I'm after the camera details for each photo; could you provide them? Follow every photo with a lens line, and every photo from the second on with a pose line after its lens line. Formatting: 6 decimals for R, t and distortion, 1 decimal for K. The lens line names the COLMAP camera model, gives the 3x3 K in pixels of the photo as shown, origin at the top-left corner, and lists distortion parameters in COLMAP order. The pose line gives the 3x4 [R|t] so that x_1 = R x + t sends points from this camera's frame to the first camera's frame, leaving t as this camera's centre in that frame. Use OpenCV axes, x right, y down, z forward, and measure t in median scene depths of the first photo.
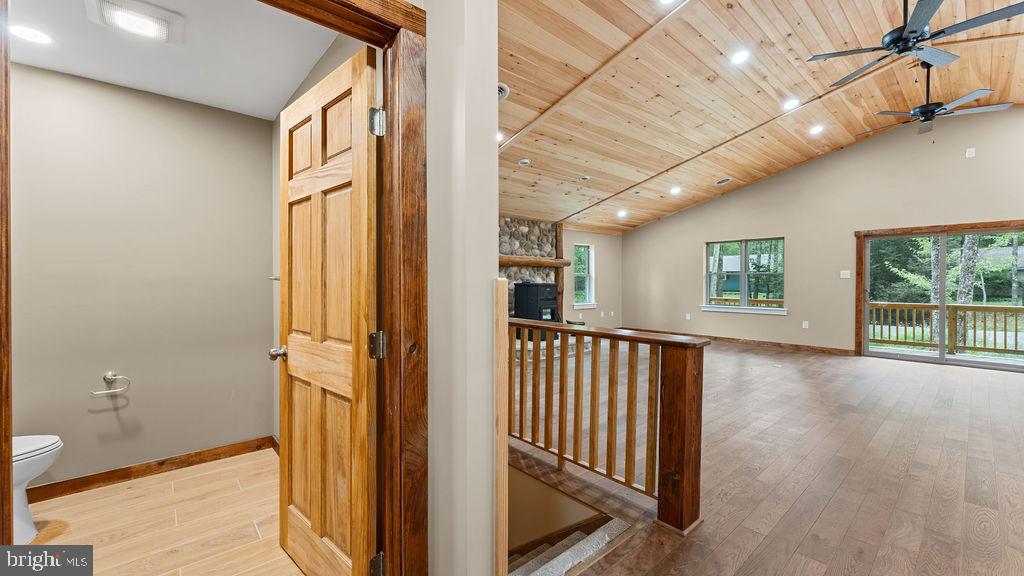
lens RADIAL K [[408.0, 0, 514.2], [0, 408.0, 287.8], [0, 0, 1]] dist [0.001532, 0.000936]
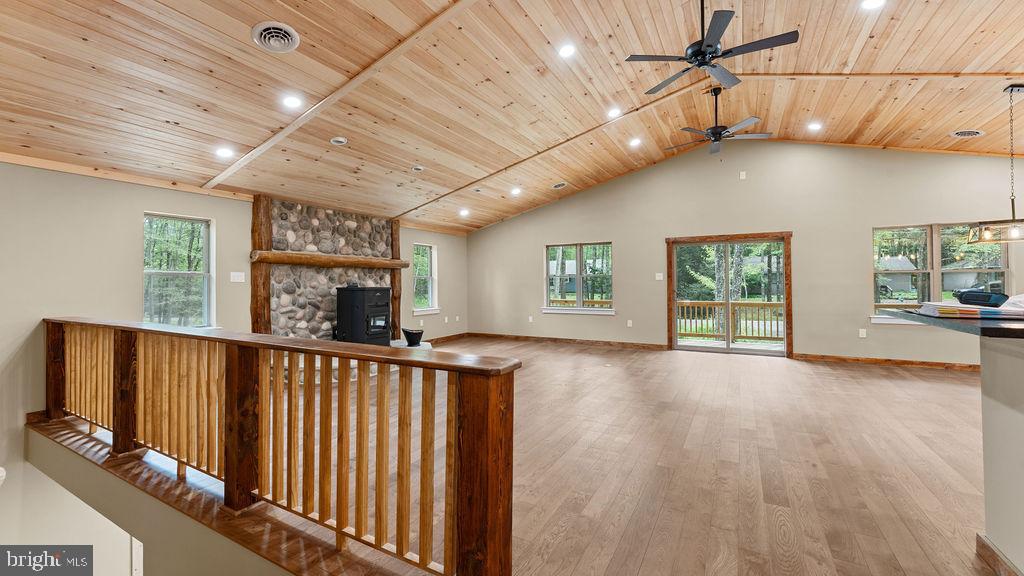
lens RADIAL K [[408.0, 0, 516.7], [0, 408.0, 282.4], [0, 0, 1]] dist [0.001532, 0.000936]
pose [[0.939922, -0.004732, 0.341356, 0.100413], [0.011737, 0.999761, -0.018458, -0.002046], [-0.341187, 0.021356, 0.939753, 0.133652]]
